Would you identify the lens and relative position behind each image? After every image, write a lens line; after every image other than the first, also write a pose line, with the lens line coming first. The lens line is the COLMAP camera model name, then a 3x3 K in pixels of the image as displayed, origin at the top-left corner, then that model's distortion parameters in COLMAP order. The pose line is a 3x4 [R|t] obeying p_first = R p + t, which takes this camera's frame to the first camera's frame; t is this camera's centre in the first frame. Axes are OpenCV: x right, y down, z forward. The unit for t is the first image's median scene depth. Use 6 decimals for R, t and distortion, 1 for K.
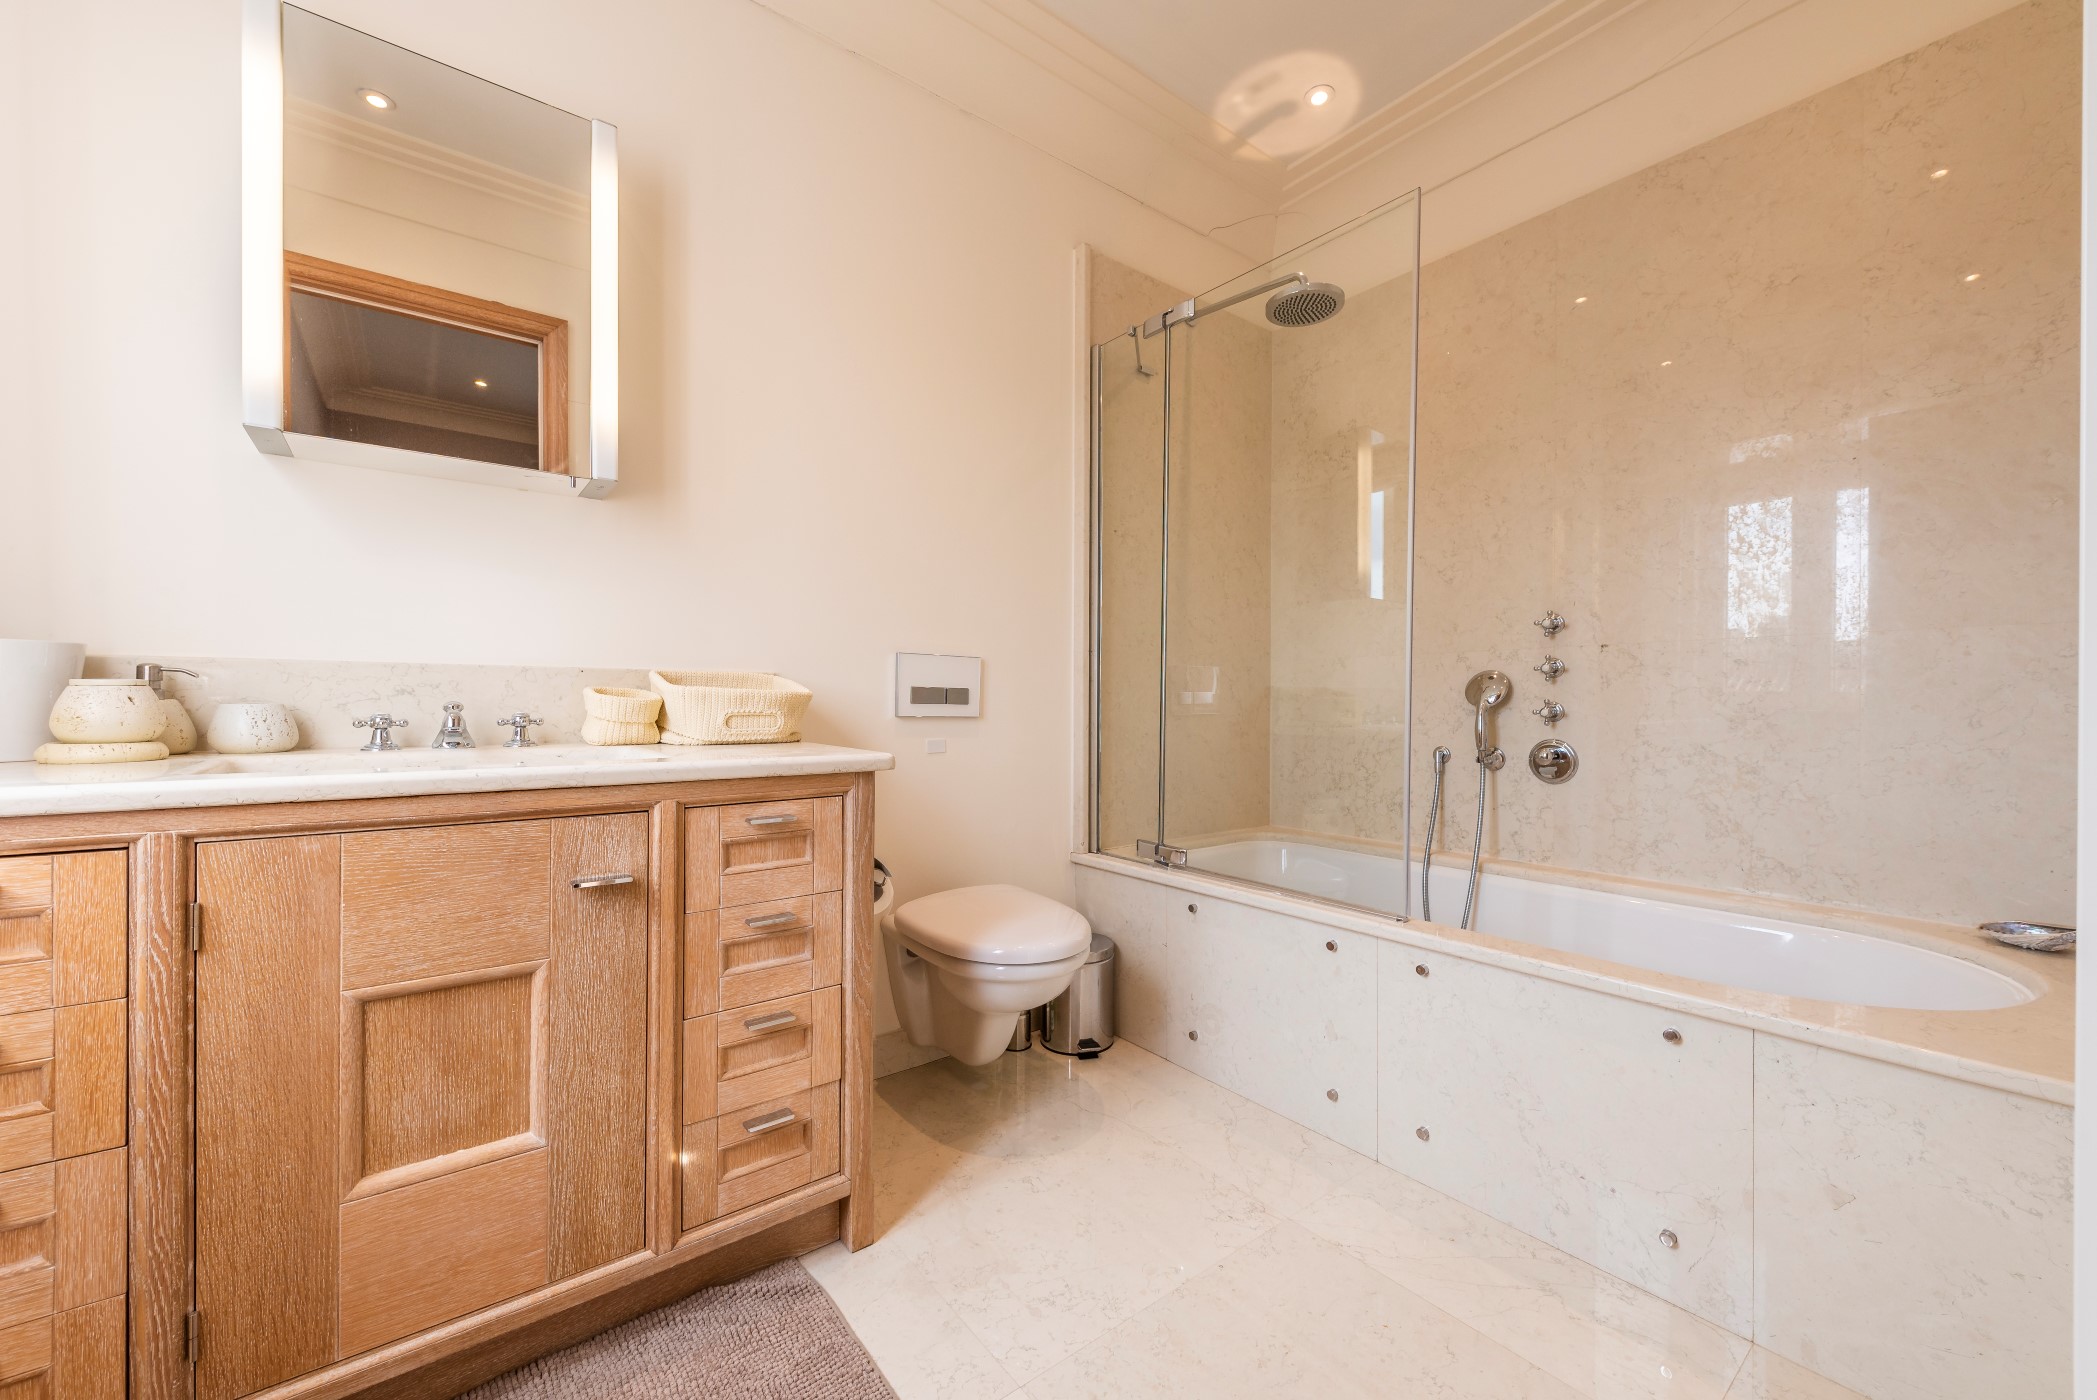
lens RADIAL K [[821.7, 0, 1059.0], [0, 821.7, 705.6], [0, 0, 1]] dist [0.004244, -0.000998]
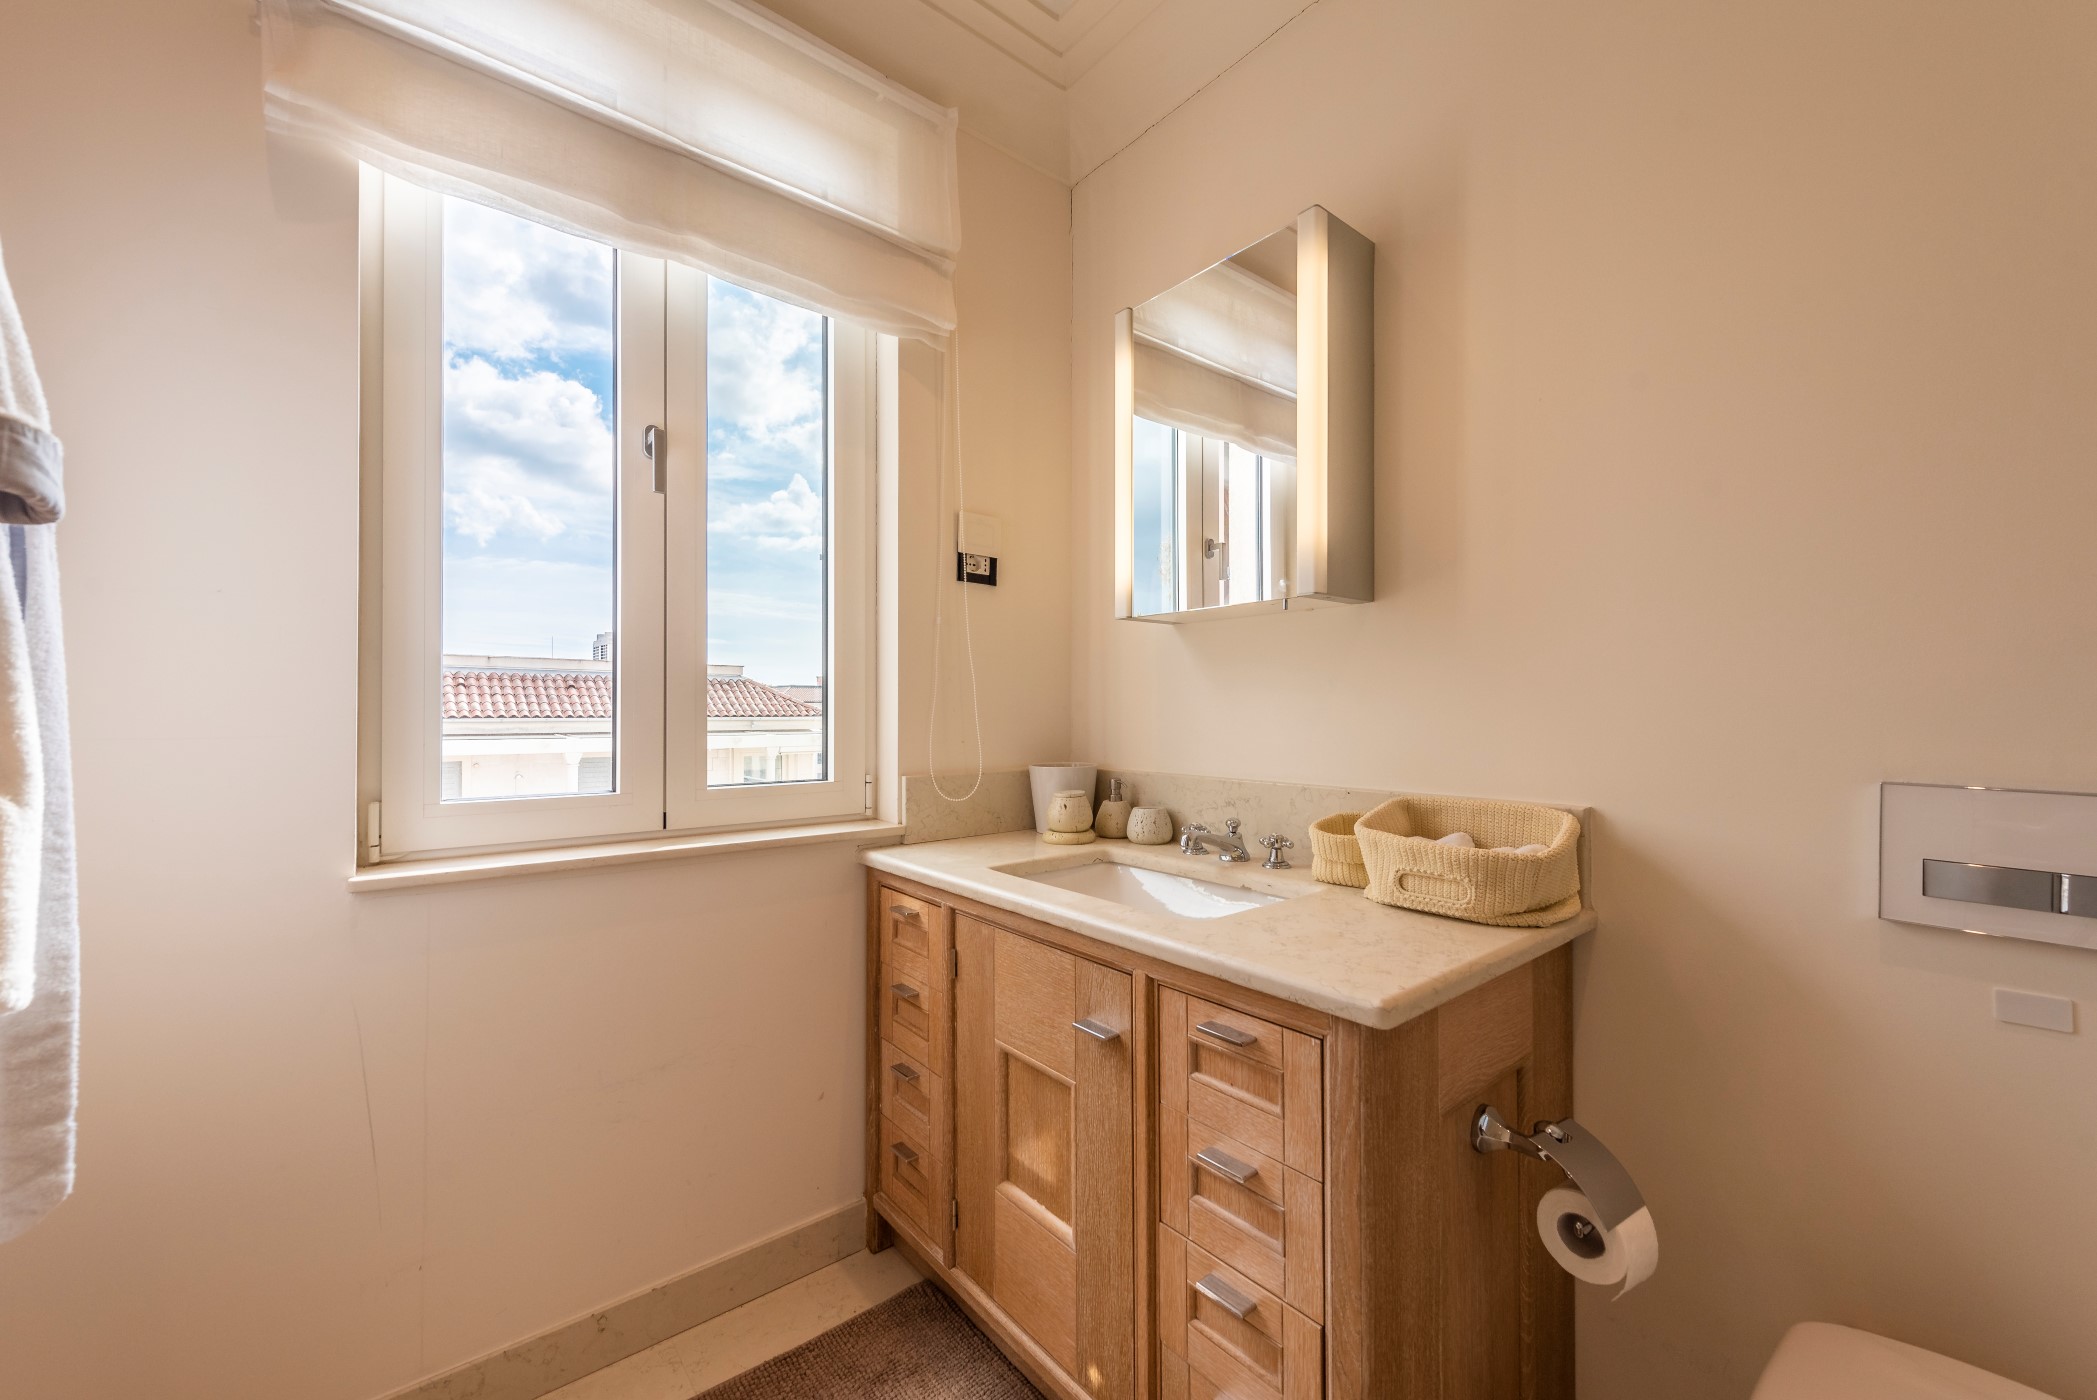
lens RADIAL K [[821.7, 0, 1058.2], [0, 821.7, 701.3], [0, 0, 1]] dist [0.004244, -0.000998]
pose [[0.016424, -0.014645, -0.999758, 0.435481], [-0.002253, 0.999890, -0.014684, -0.166876], [0.999863, 0.002494, 0.016389, 0.843987]]
